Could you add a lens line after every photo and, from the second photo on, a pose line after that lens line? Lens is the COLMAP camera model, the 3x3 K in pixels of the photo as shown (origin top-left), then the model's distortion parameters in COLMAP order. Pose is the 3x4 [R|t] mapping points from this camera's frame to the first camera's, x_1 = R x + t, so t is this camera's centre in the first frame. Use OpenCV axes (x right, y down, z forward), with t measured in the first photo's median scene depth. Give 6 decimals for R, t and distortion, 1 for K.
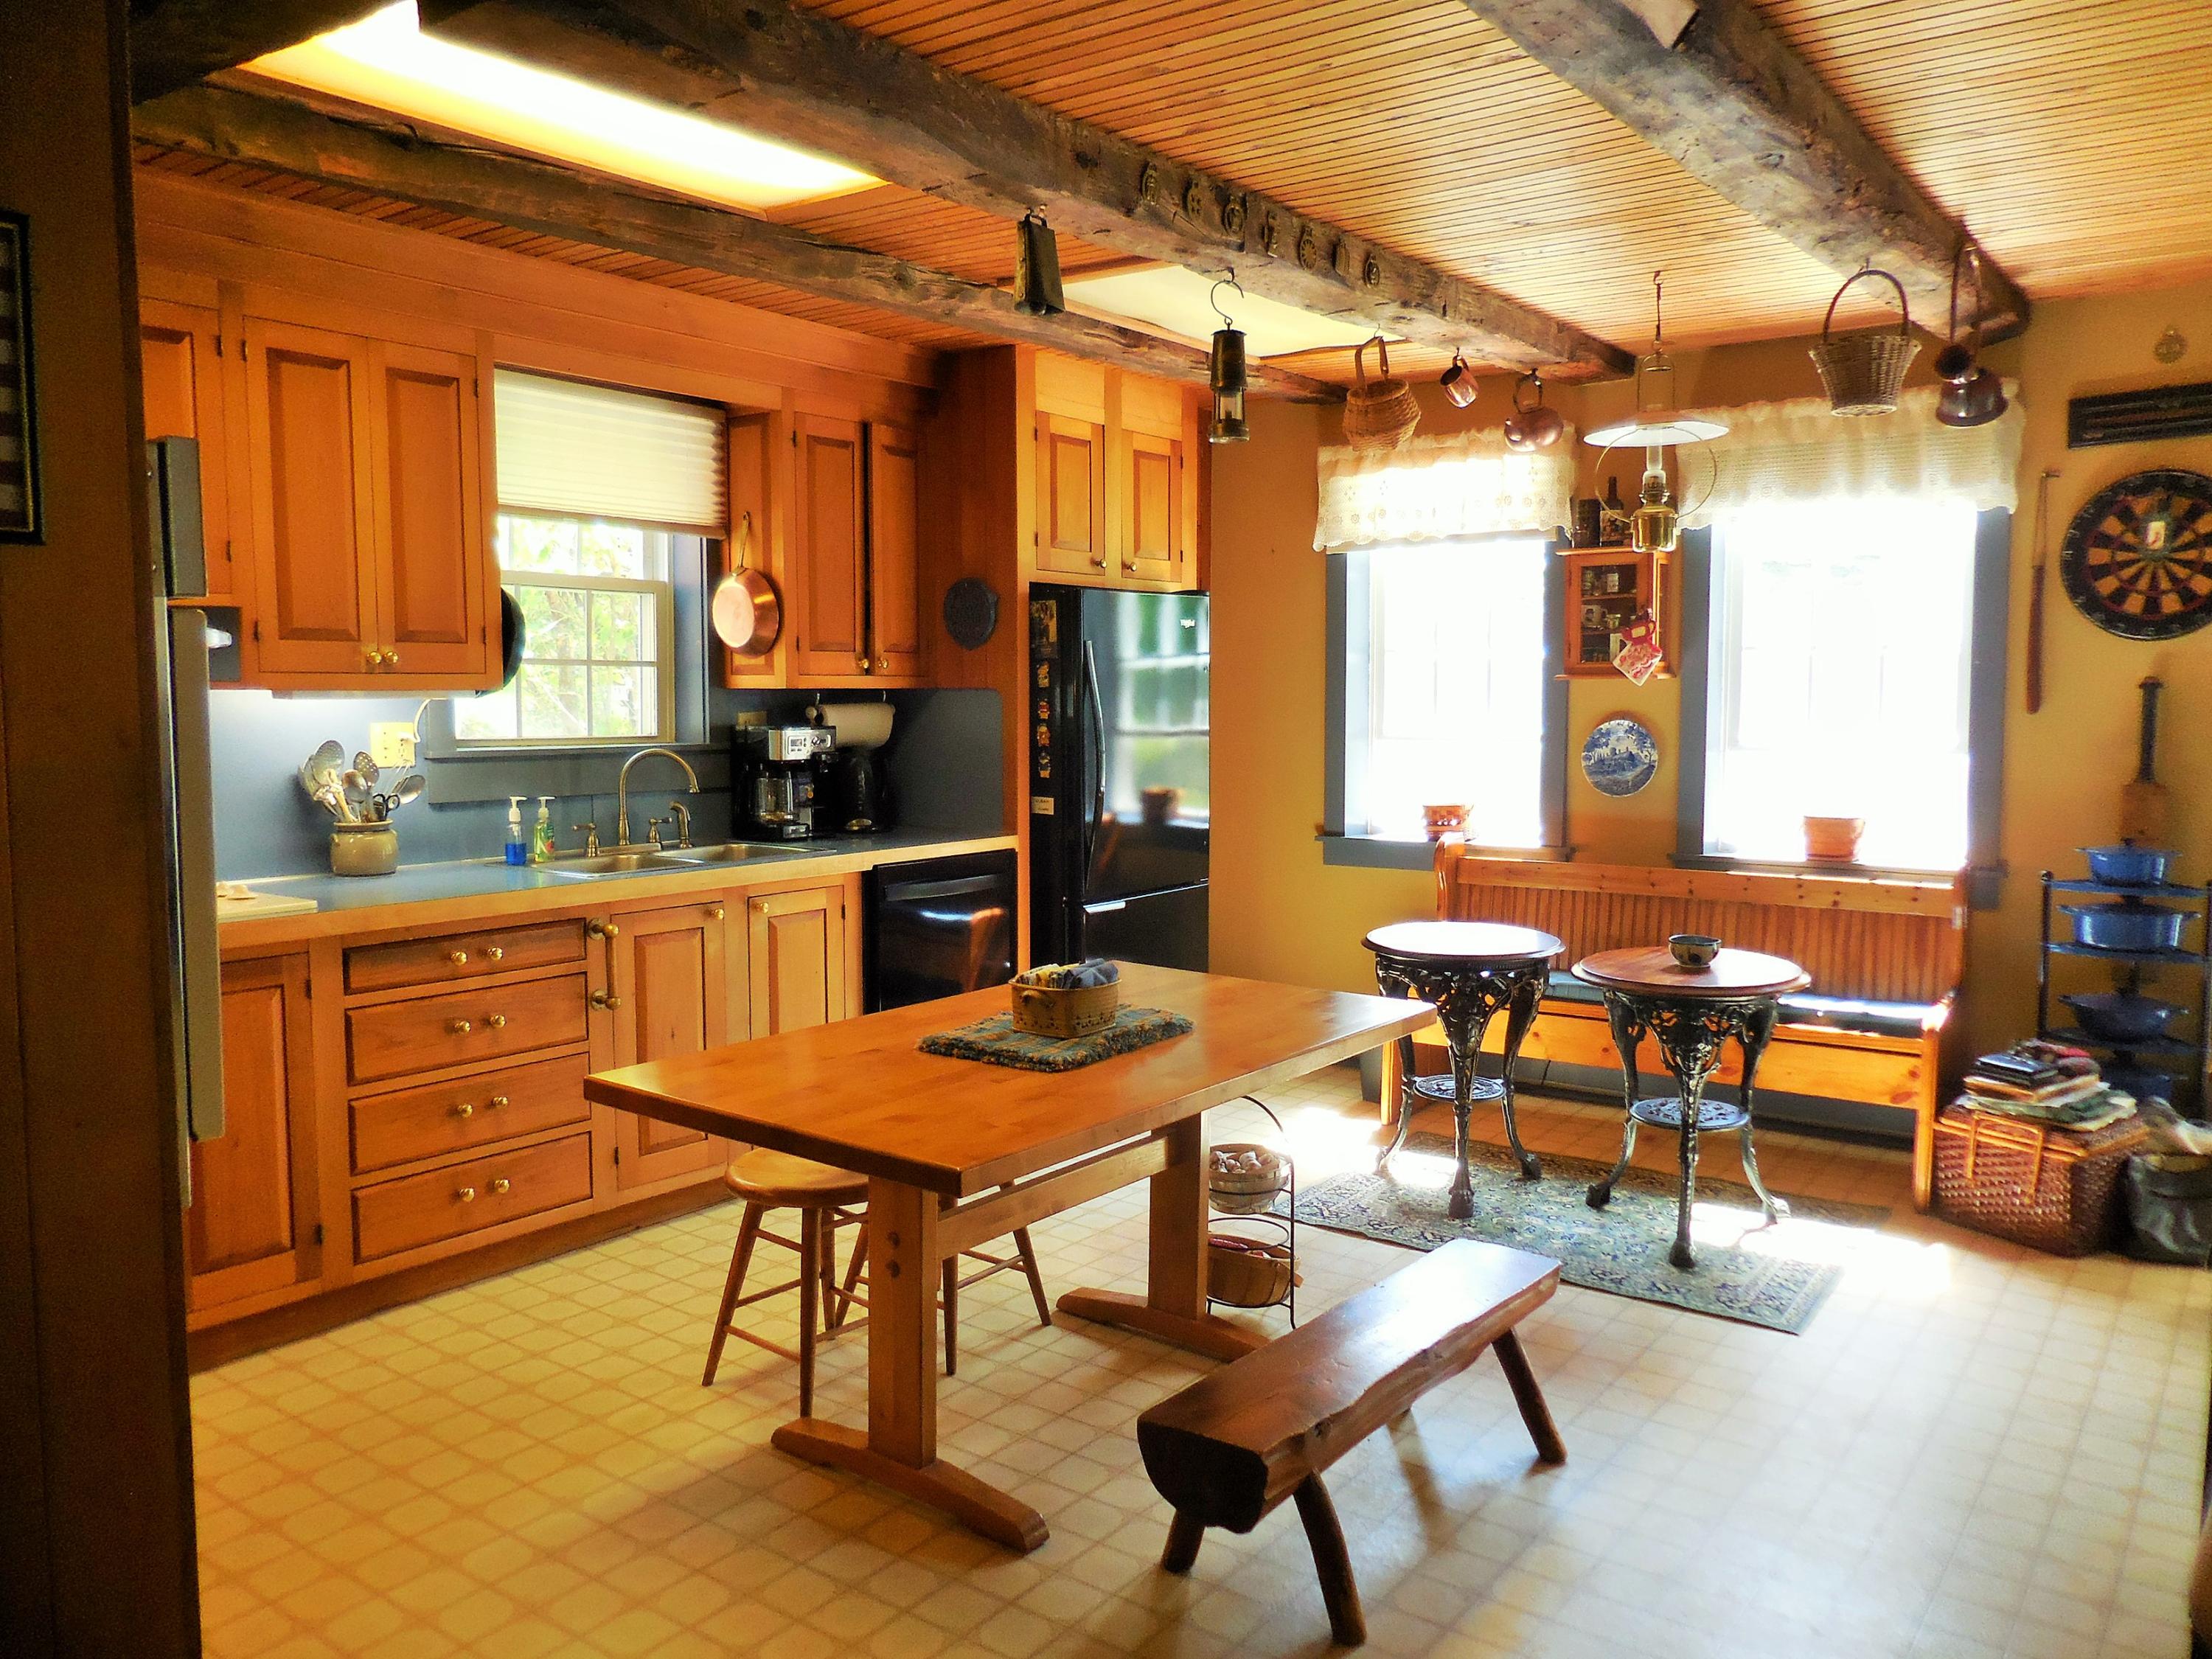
lens RADIAL K [[1667.4, 0, 1107.2], [0, 1667.4, 829.7], [0, 0, 1]] dist [-0.005570, -0.000617]
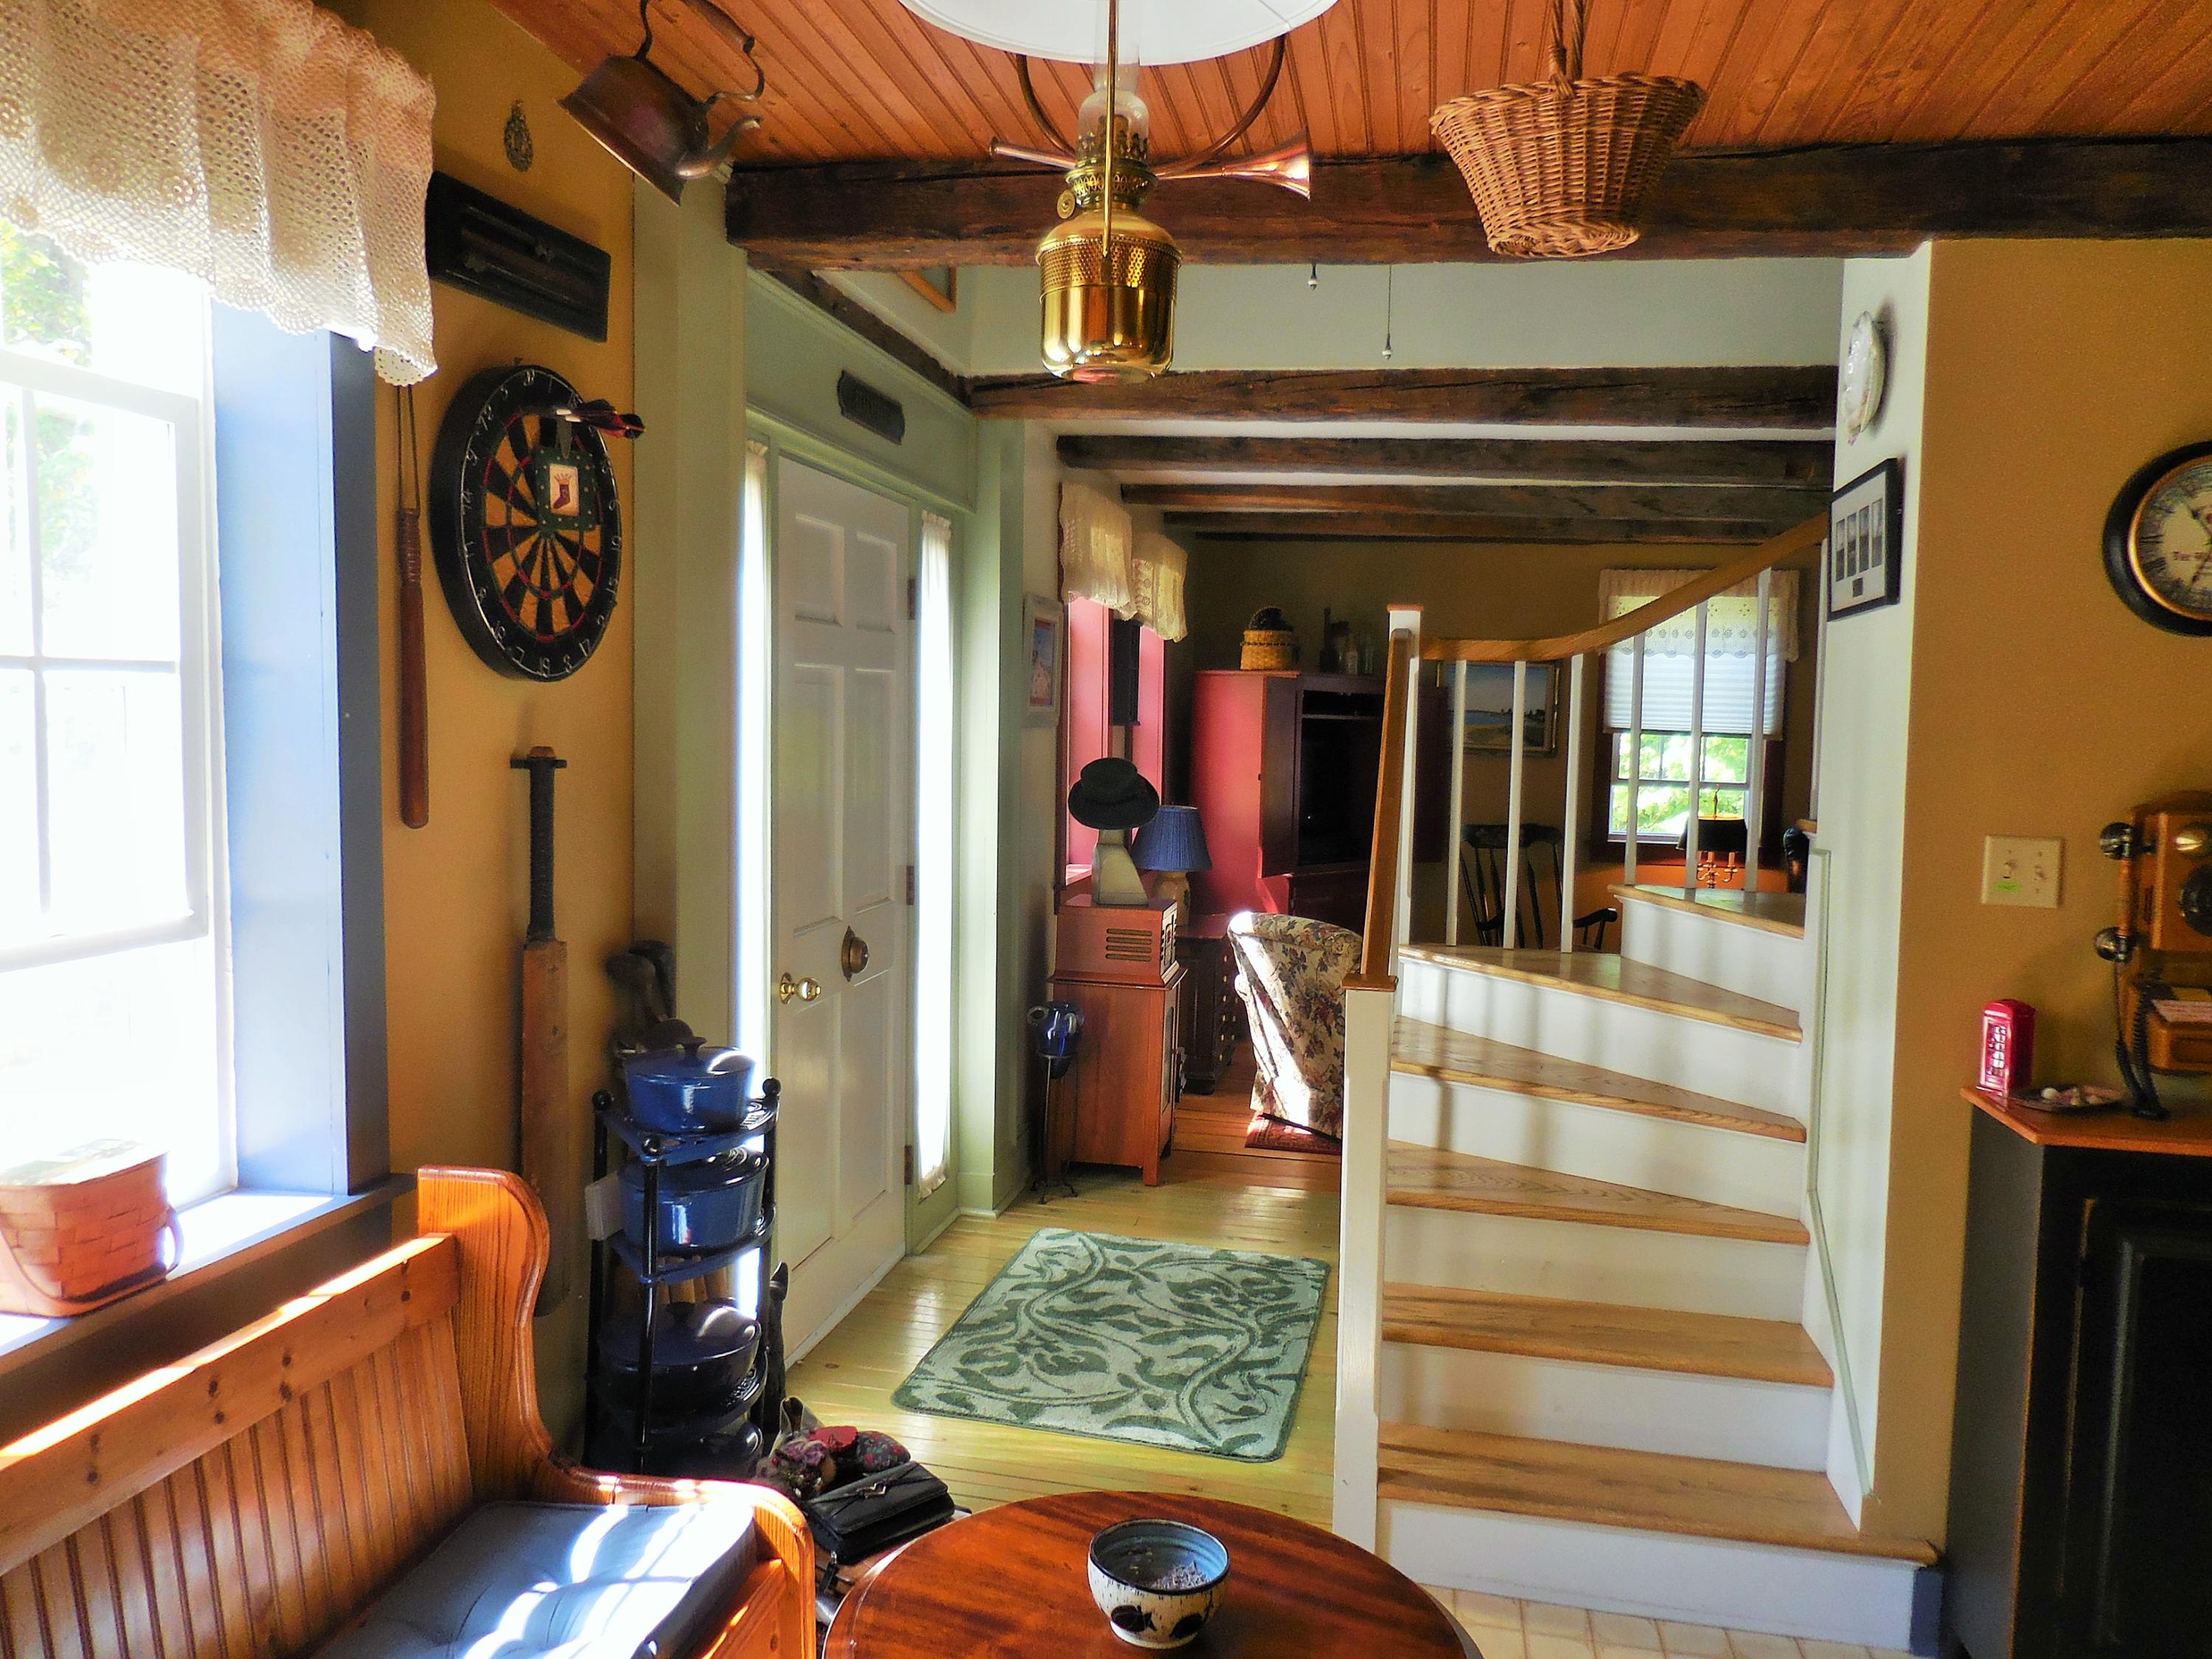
lens RADIAL K [[1667.4, 0, 1106.8], [0, 1667.4, 834.2], [0, 0, 1]] dist [-0.005570, -0.000617]
pose [[-0.434383, -0.073851, 0.897696, 0.049159], [0.048827, 0.993237, 0.105337, -0.111731], [-0.899404, 0.089588, -0.427839, 1.068553]]
